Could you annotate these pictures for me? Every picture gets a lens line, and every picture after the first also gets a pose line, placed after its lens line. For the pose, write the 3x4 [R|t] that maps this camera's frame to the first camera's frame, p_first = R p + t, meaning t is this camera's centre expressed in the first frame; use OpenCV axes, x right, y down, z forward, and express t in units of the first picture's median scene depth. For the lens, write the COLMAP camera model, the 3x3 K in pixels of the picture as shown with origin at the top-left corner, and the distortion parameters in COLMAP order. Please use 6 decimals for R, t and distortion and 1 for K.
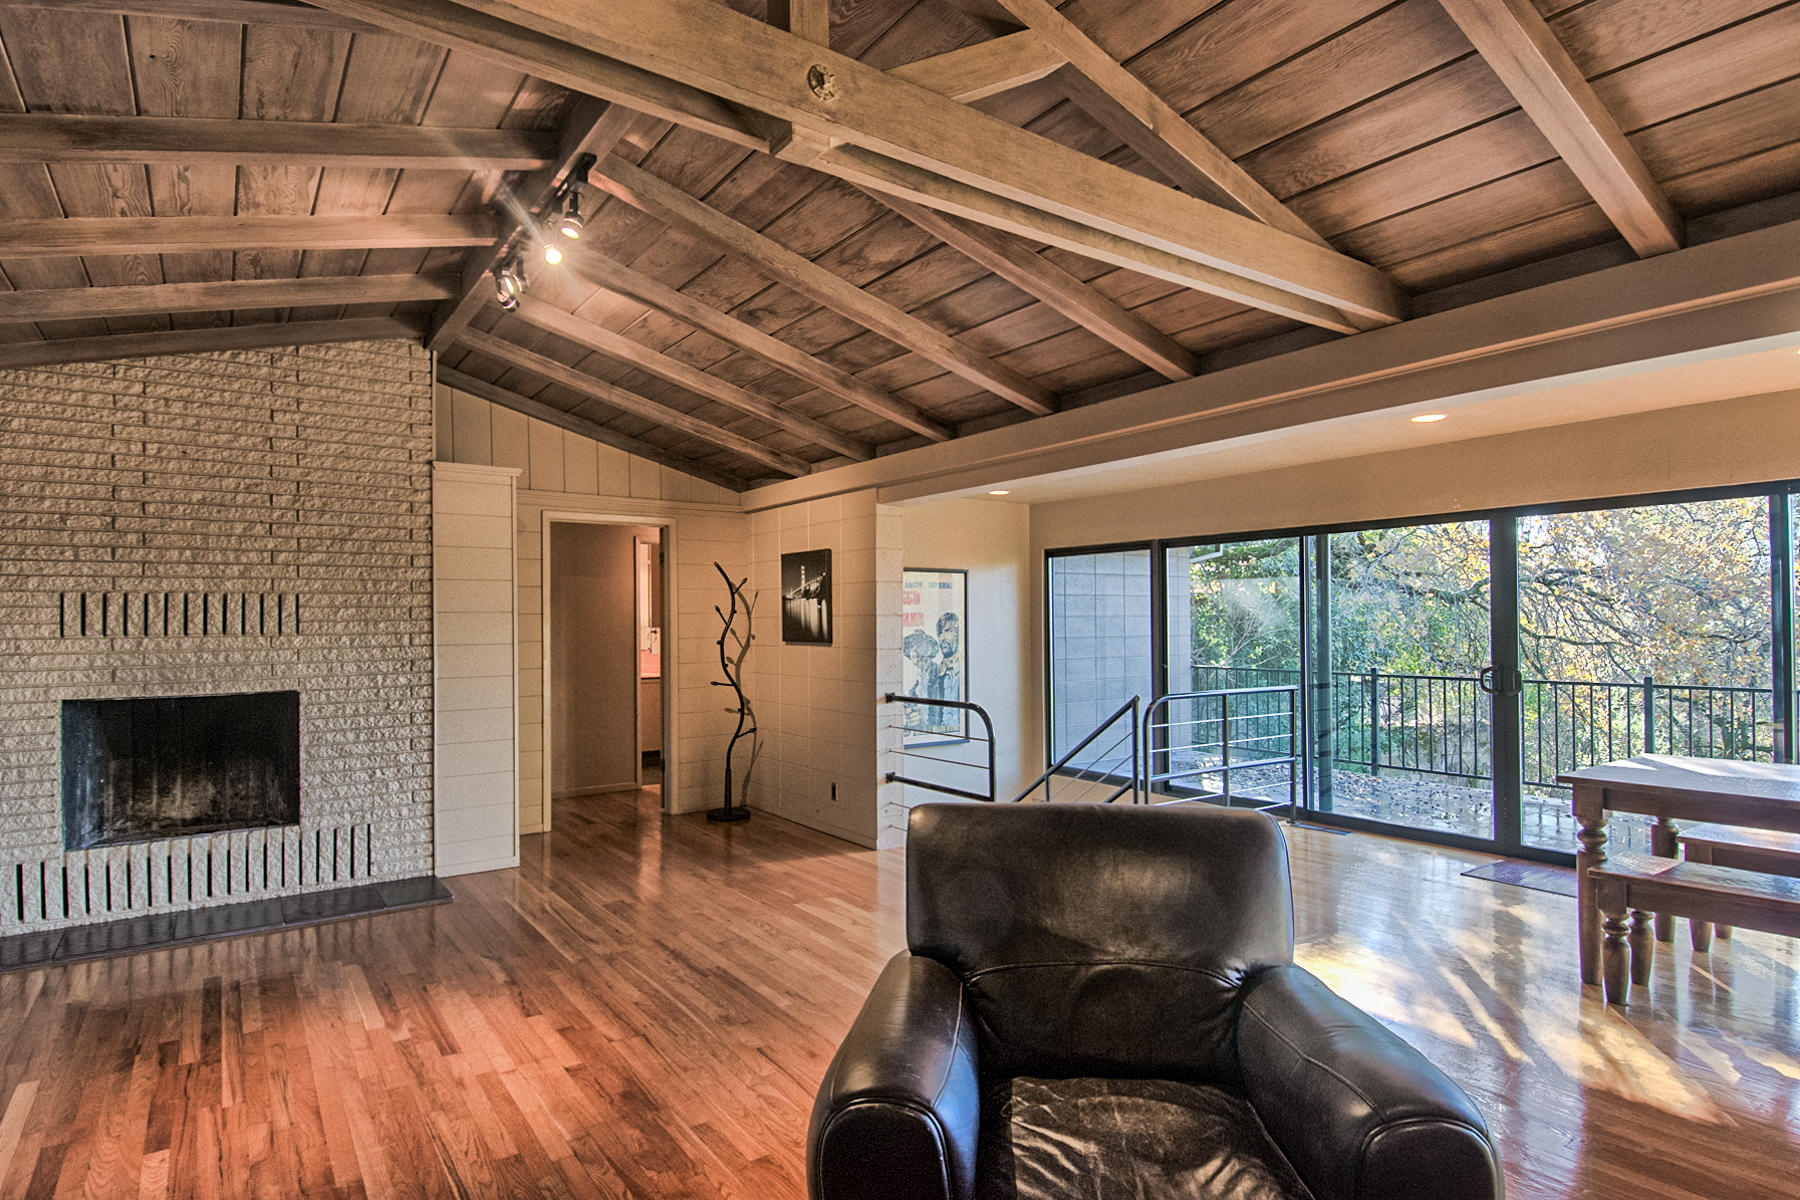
lens RADIAL K [[939.1, 0, 905.5], [0, 939.1, 613.7], [0, 0, 1]] dist [0.010122, -0.018239]
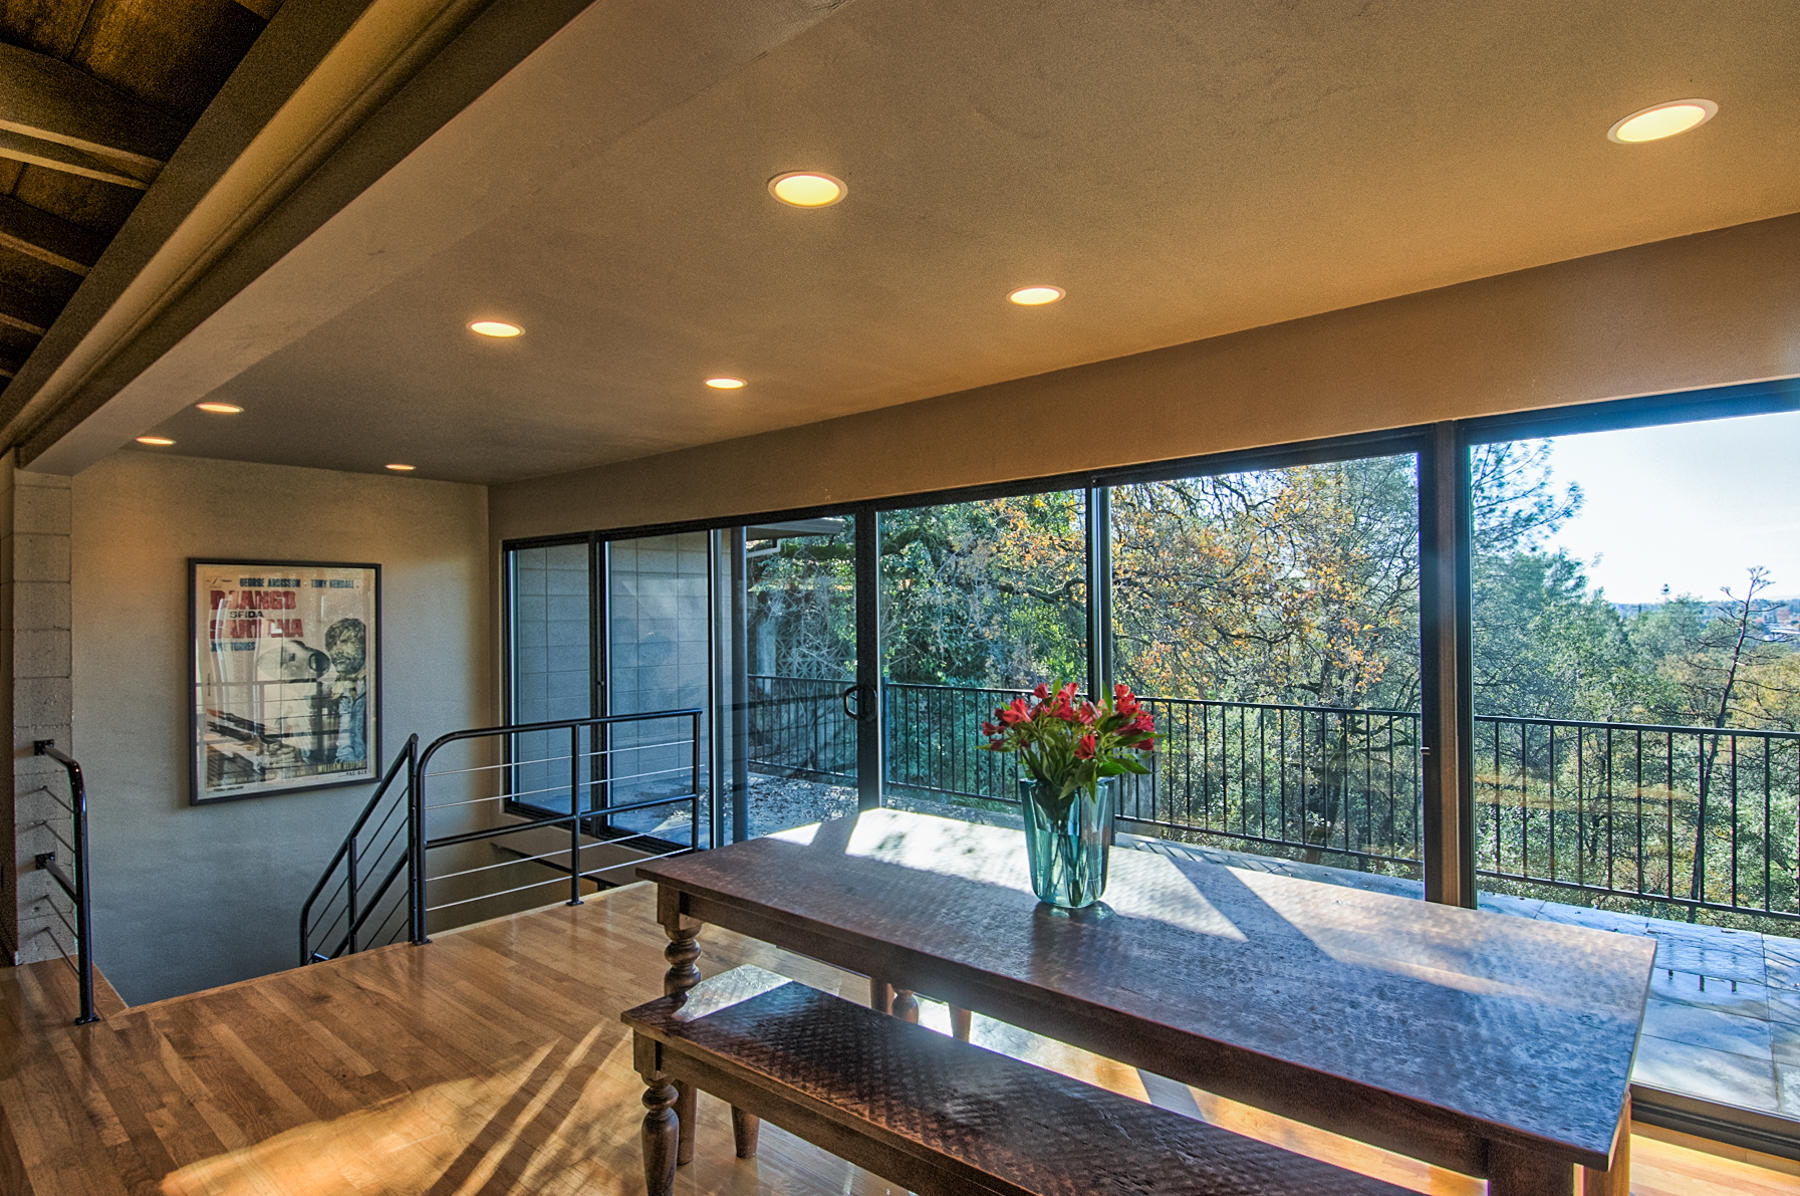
lens RADIAL K [[939.1, 0, 904.0], [0, 939.1, 607.3], [0, 0, 1]] dist [0.010122, -0.018239]
pose [[0.972280, 0.000297, 0.233820, 0.511954], [-0.000564, 0.999999, 0.001077, -0.018837], [-0.233820, -0.001179, 0.972279, 0.191669]]
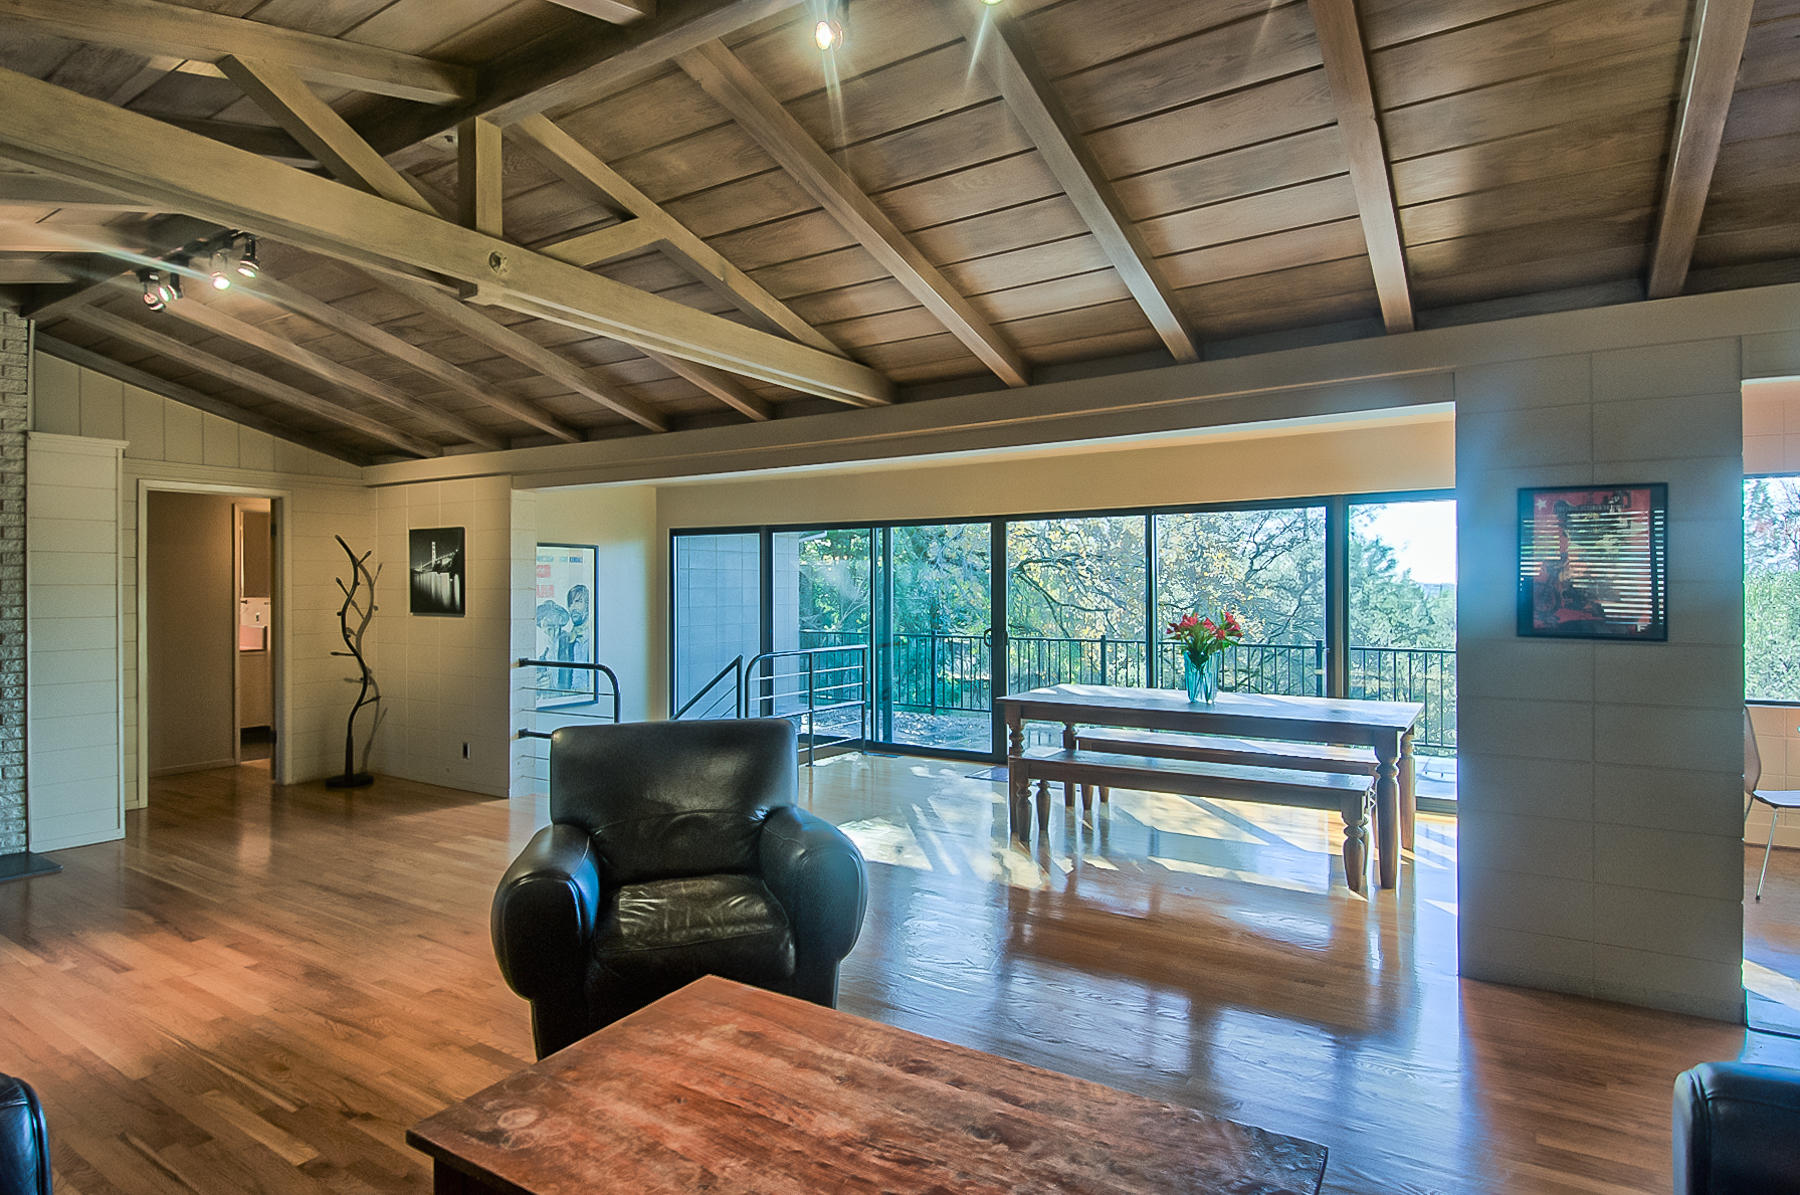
lens RADIAL K [[939.1, 0, 910.3], [0, 939.1, 585.2], [0, 0, 1]] dist [0.010122, -0.018239]
pose [[0.926015, 0.005941, 0.377440, -0.014688], [-0.007703, 0.999965, 0.003158, -0.011666], [-0.377408, -0.005832, 0.926029, -0.256271]]
